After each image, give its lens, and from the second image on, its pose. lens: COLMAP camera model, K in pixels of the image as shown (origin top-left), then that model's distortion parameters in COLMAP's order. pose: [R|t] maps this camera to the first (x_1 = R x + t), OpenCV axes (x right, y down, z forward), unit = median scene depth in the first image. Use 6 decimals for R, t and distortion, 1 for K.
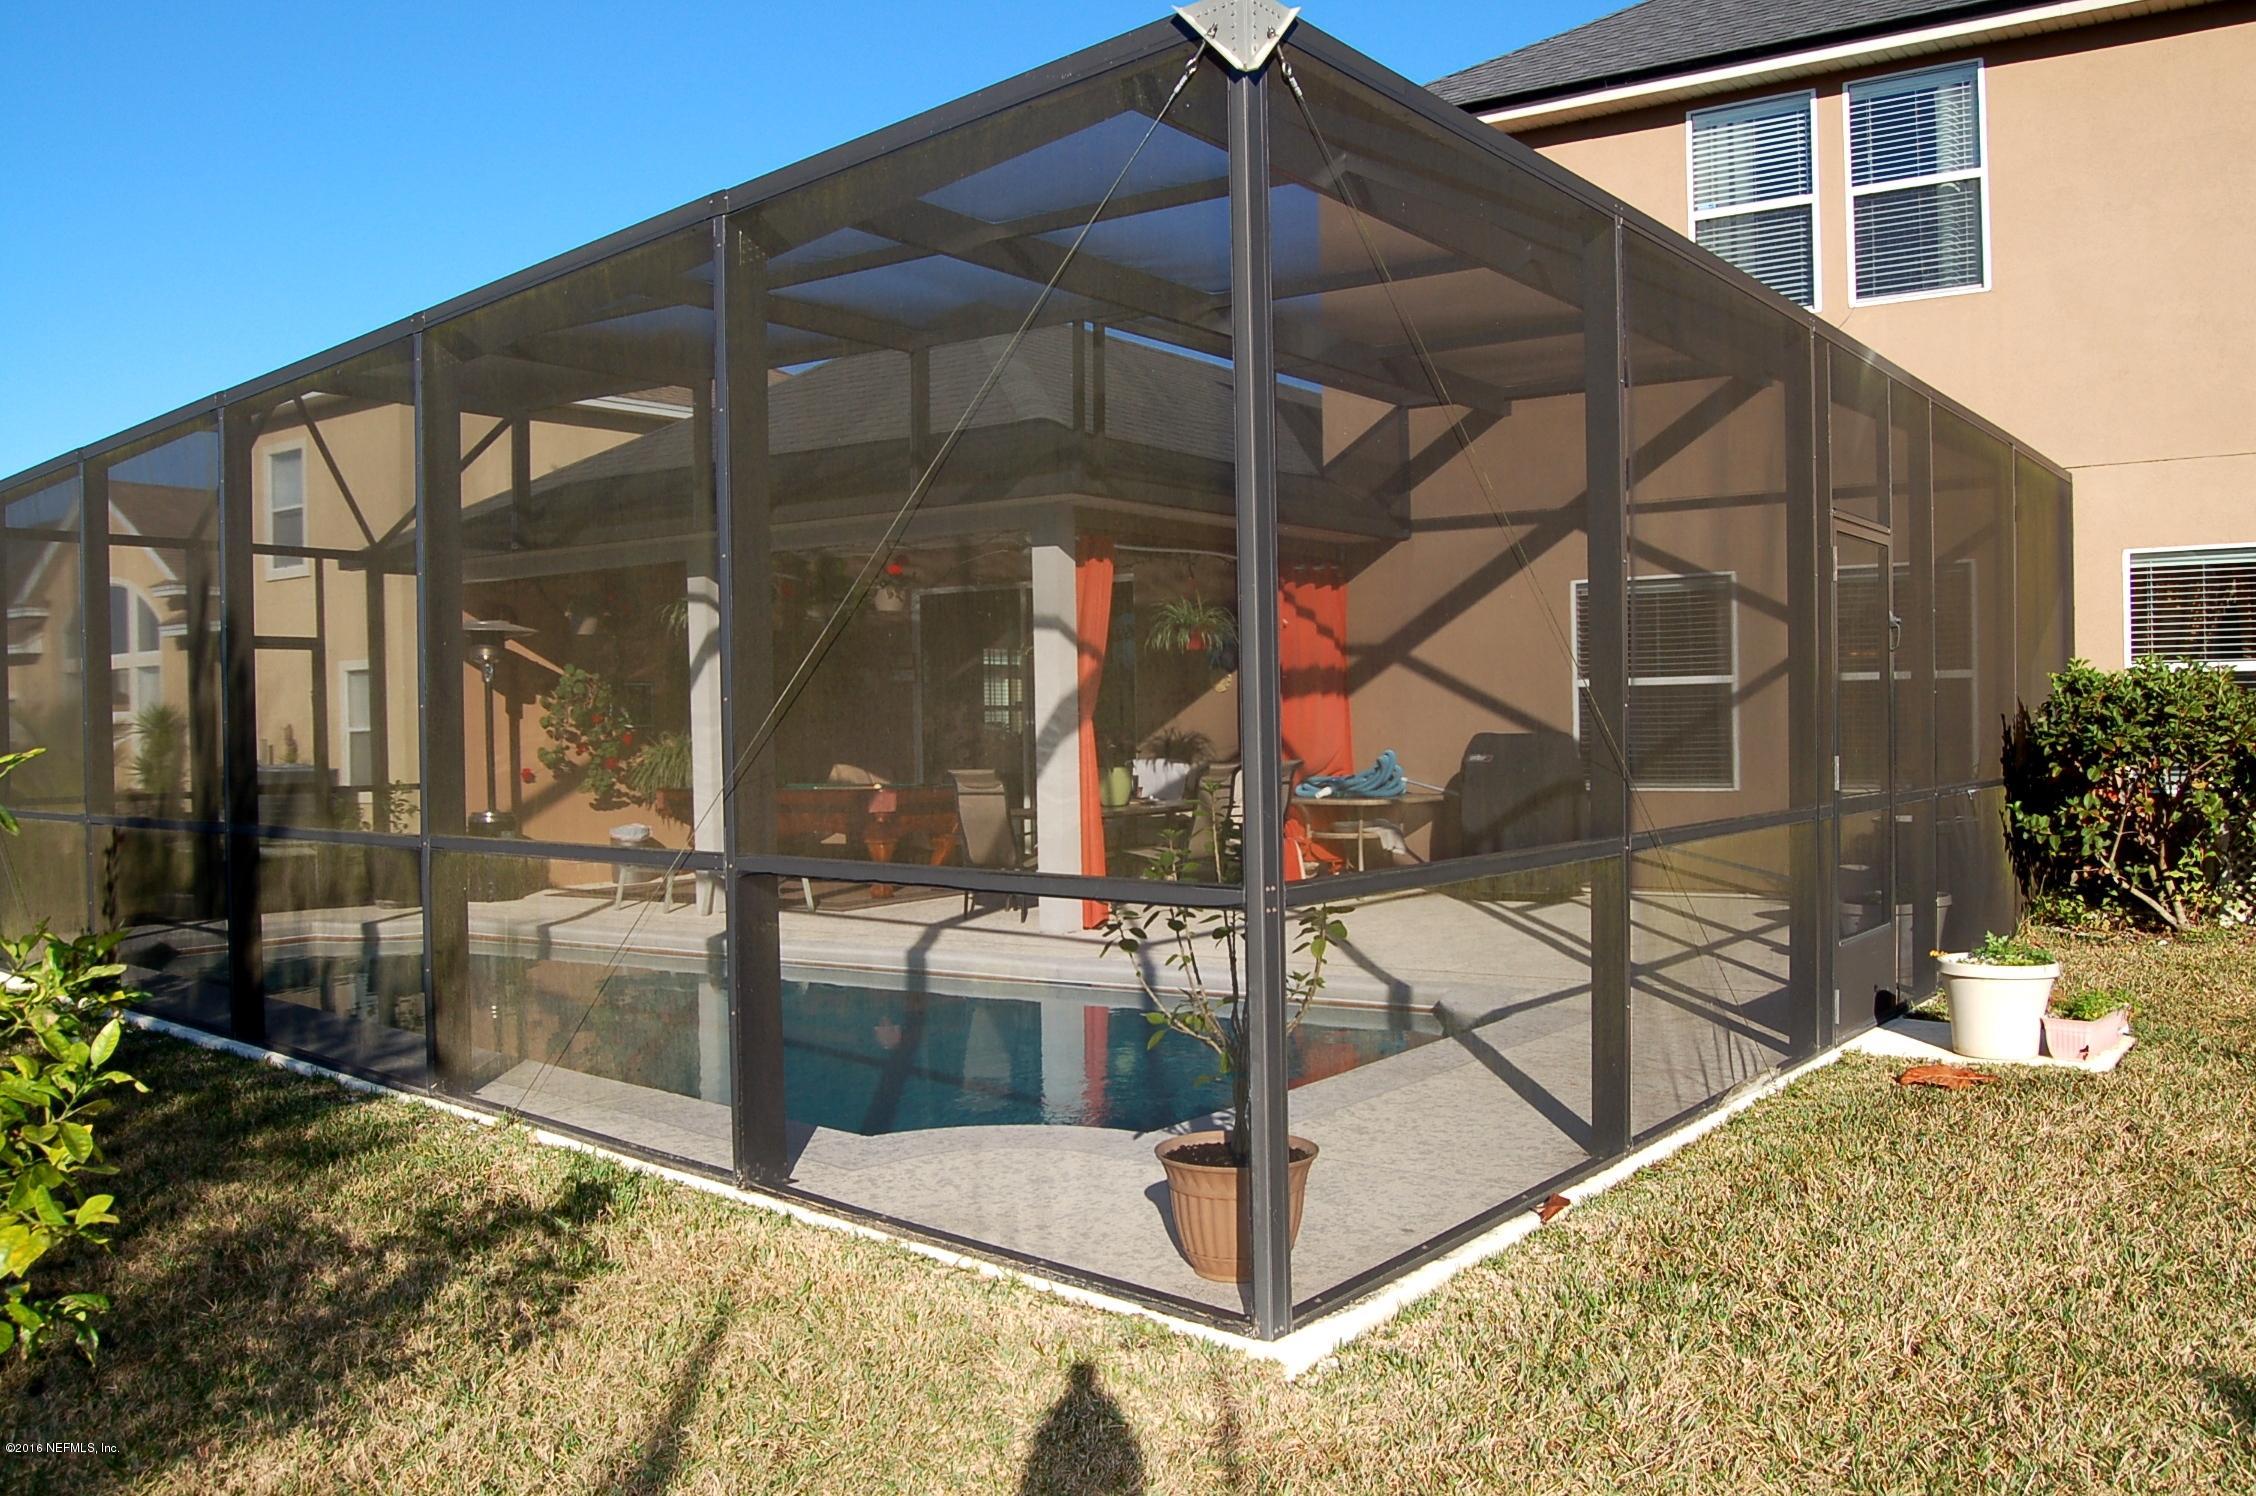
lens RADIAL K [[2018.4, 0, 1125.6], [0, 2018.4, 753.9], [0, 0, 1]] dist [-0.088882, 0.032910]
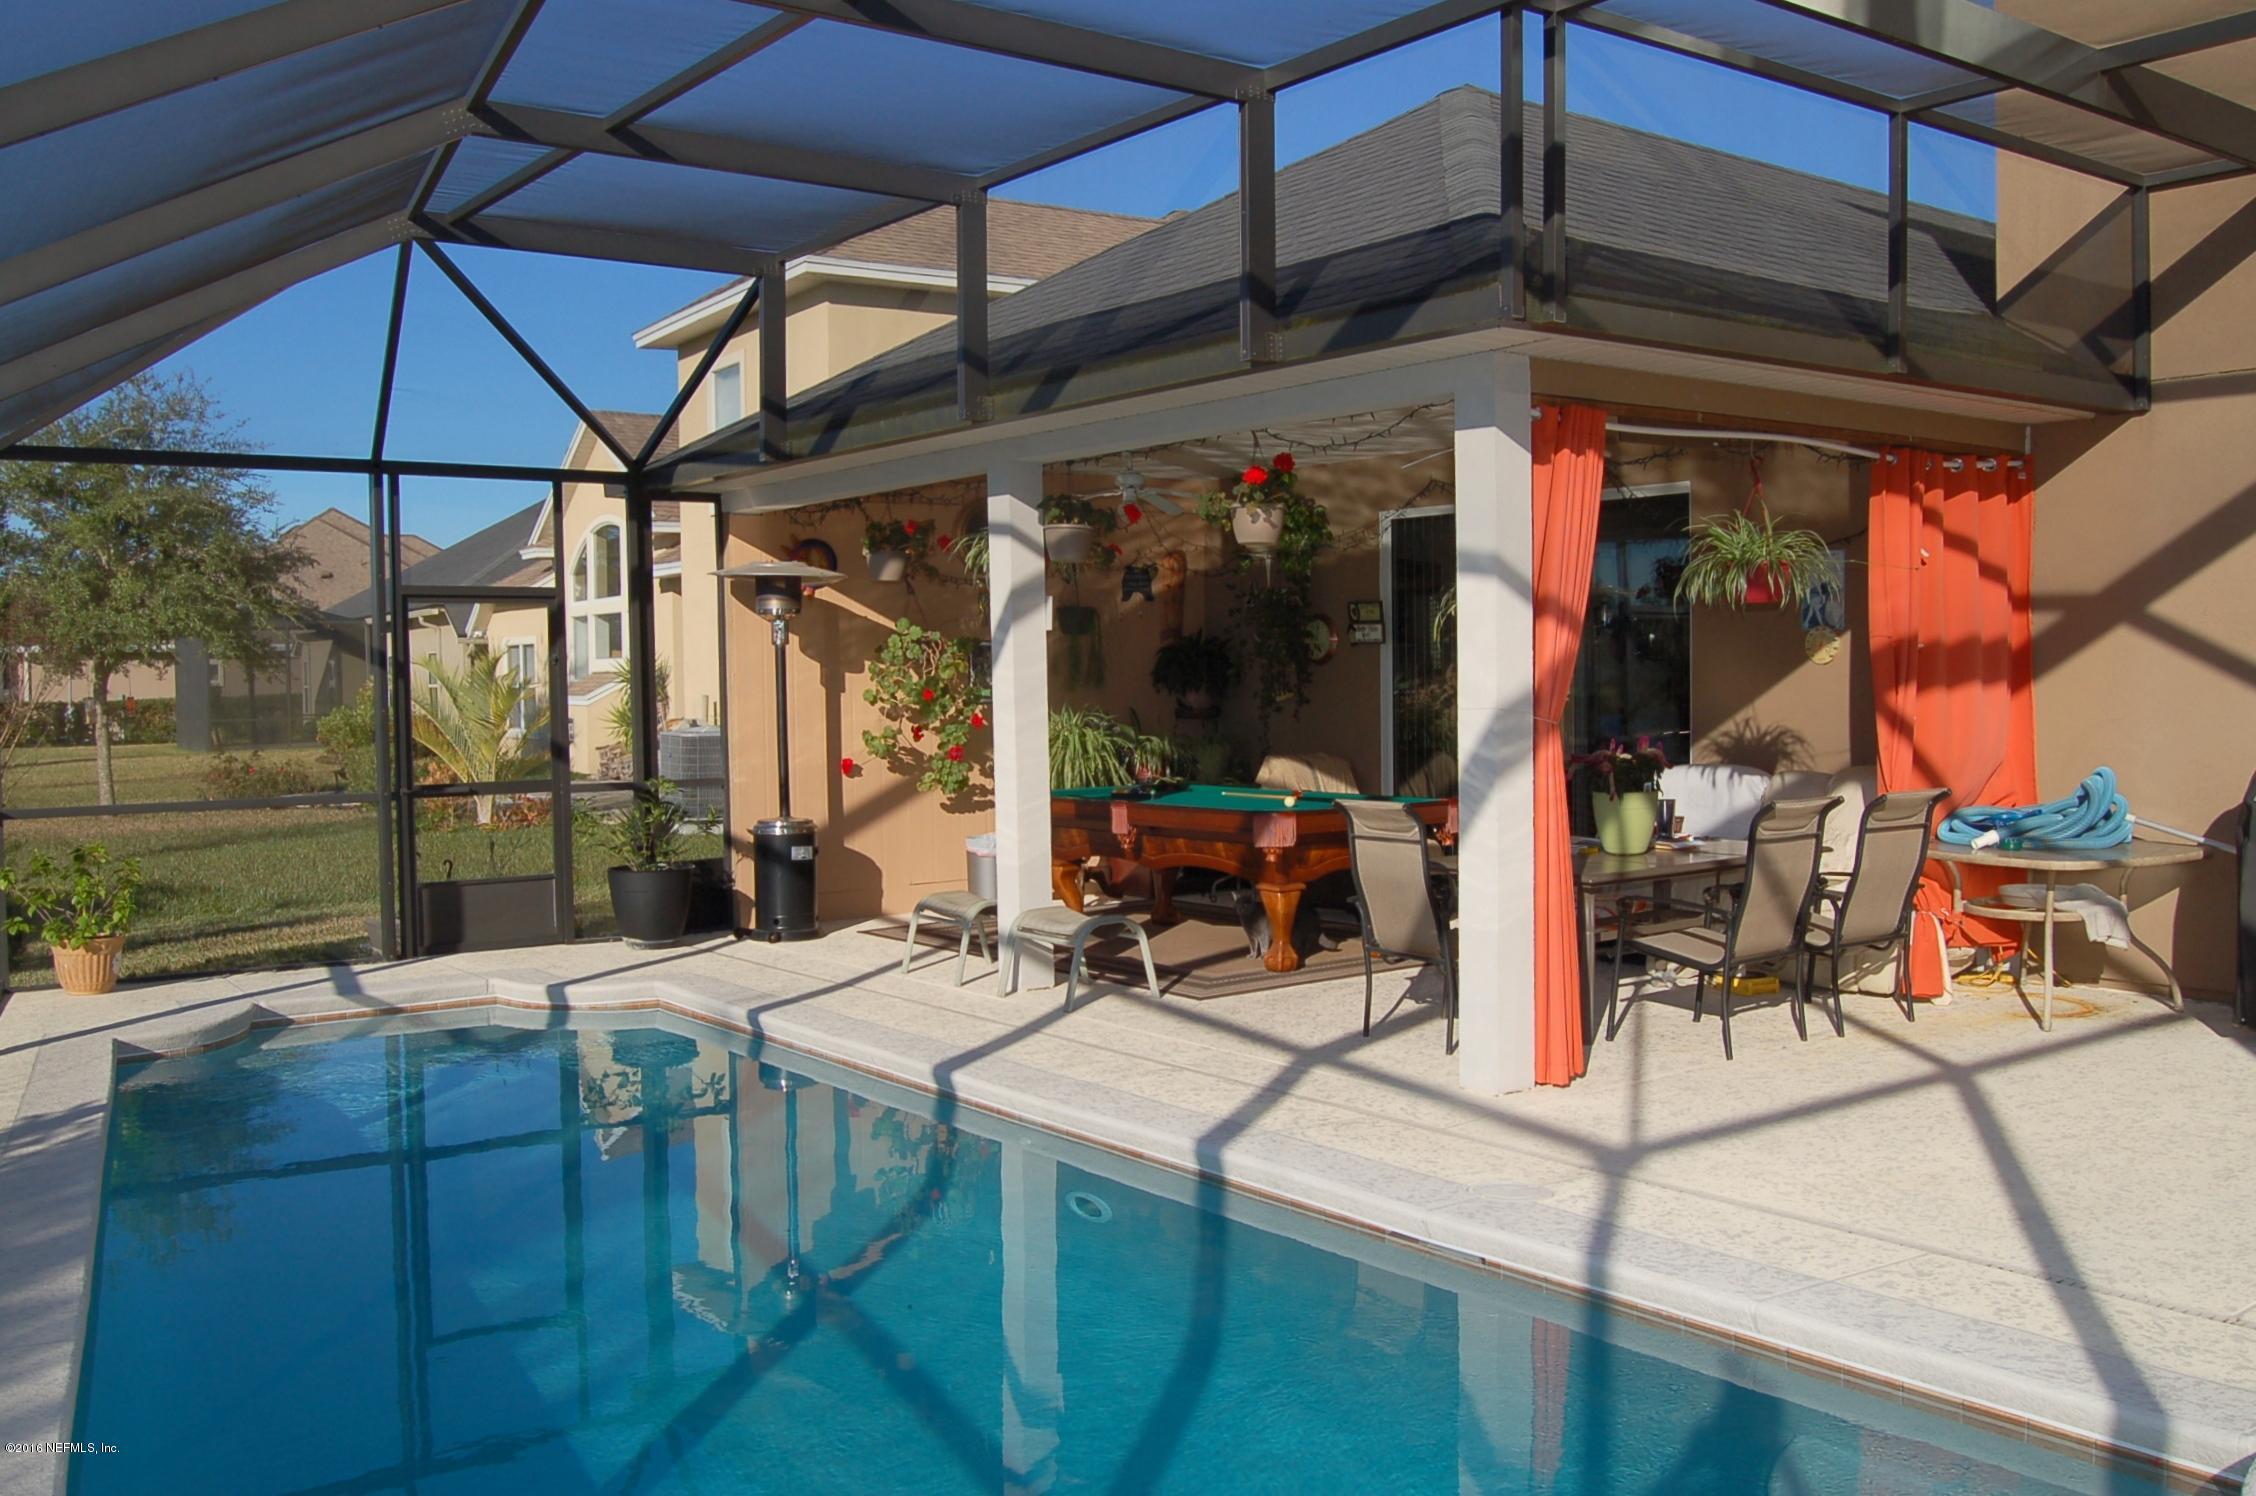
lens RADIAL K [[2018.4, 0, 1138.2], [0, 2018.4, 748.0], [0, 0, 1]] dist [-0.088882, 0.032910]
pose [[0.950952, 0.019132, -0.308747, 0.040322], [-0.008961, 0.999371, 0.034325, -0.026466], [0.309210, -0.029875, 0.950525, 0.359570]]
